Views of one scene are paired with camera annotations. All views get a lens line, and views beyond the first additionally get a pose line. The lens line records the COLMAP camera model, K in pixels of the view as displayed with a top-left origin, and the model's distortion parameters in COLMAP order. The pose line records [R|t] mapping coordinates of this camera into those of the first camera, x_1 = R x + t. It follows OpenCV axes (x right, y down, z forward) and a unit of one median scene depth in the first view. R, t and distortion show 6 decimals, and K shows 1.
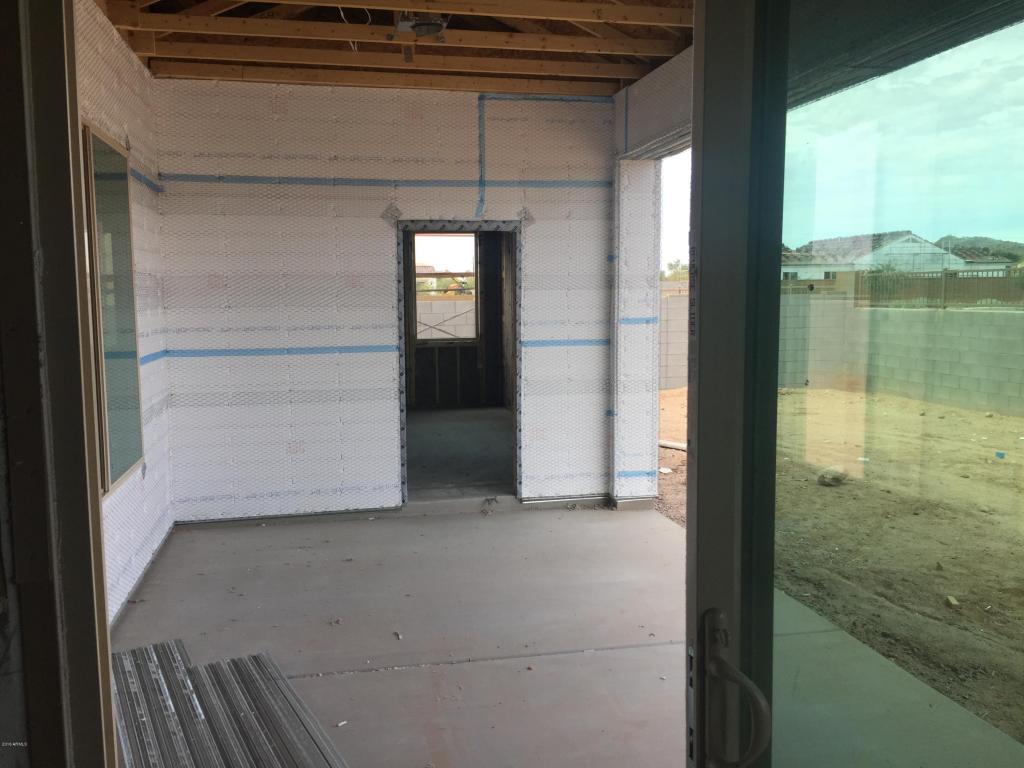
lens RADIAL K [[856.0, 0, 515.5], [0, 856.0, 379.7], [0, 0, 1]] dist [0.088497, -0.101966]
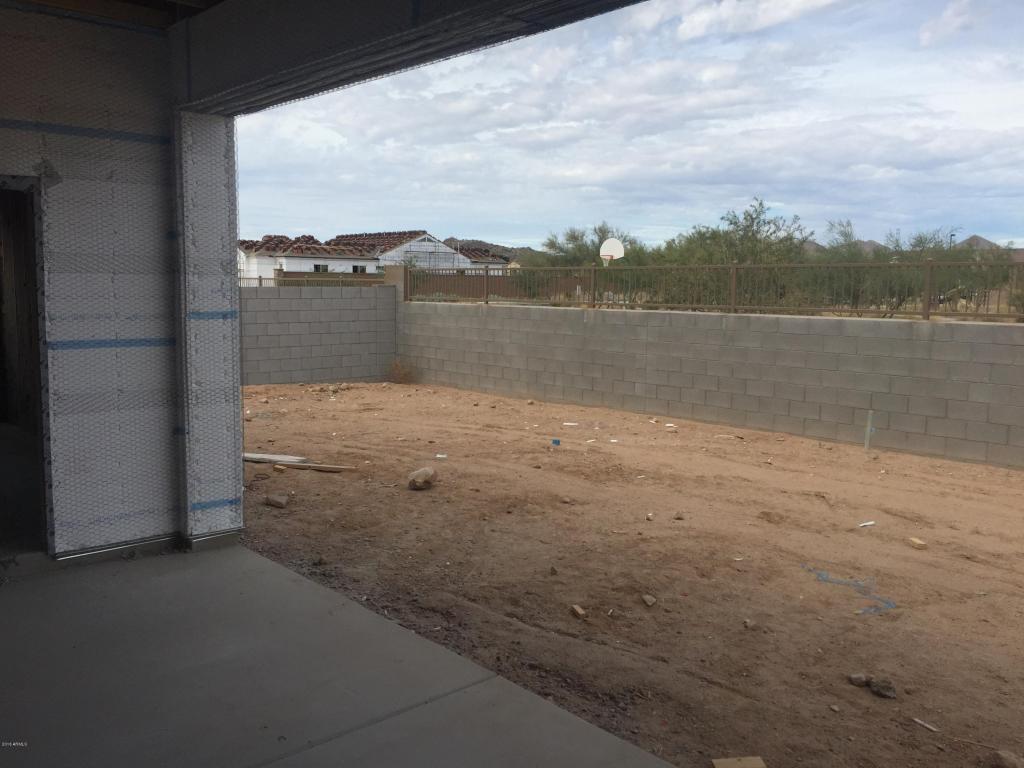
lens RADIAL K [[856.0, 0, 501.2], [0, 856.0, 379.6], [0, 0, 1]] dist [0.088497, -0.101966]
pose [[0.869713, -0.034841, 0.492327, -0.022846], [0.029858, 0.999392, 0.017979, -0.014438], [-0.492654, -0.000937, 0.870225, 0.157964]]
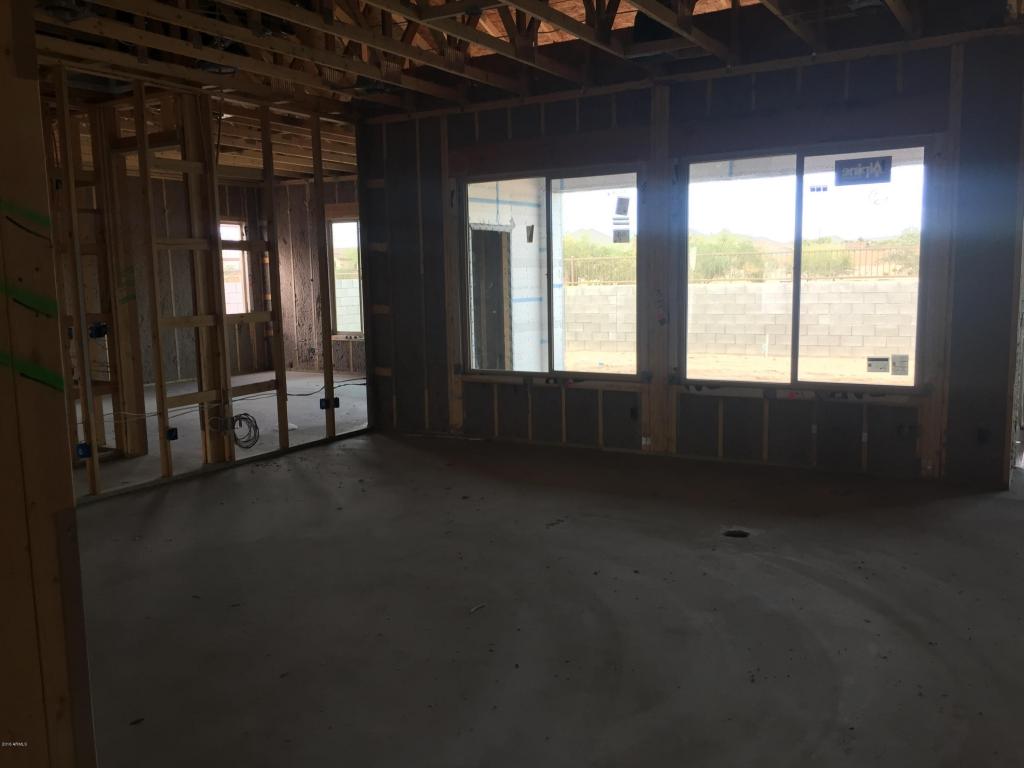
lens RADIAL K [[856.0, 0, 509.3], [0, 856.0, 382.8], [0, 0, 1]] dist [0.088497, -0.101966]
pose [[0.691525, -0.096392, 0.715893, -1.170528], [0.086833, 0.994963, 0.050091, 0.029996], [-0.717115, 0.027524, 0.696411, -0.124461]]
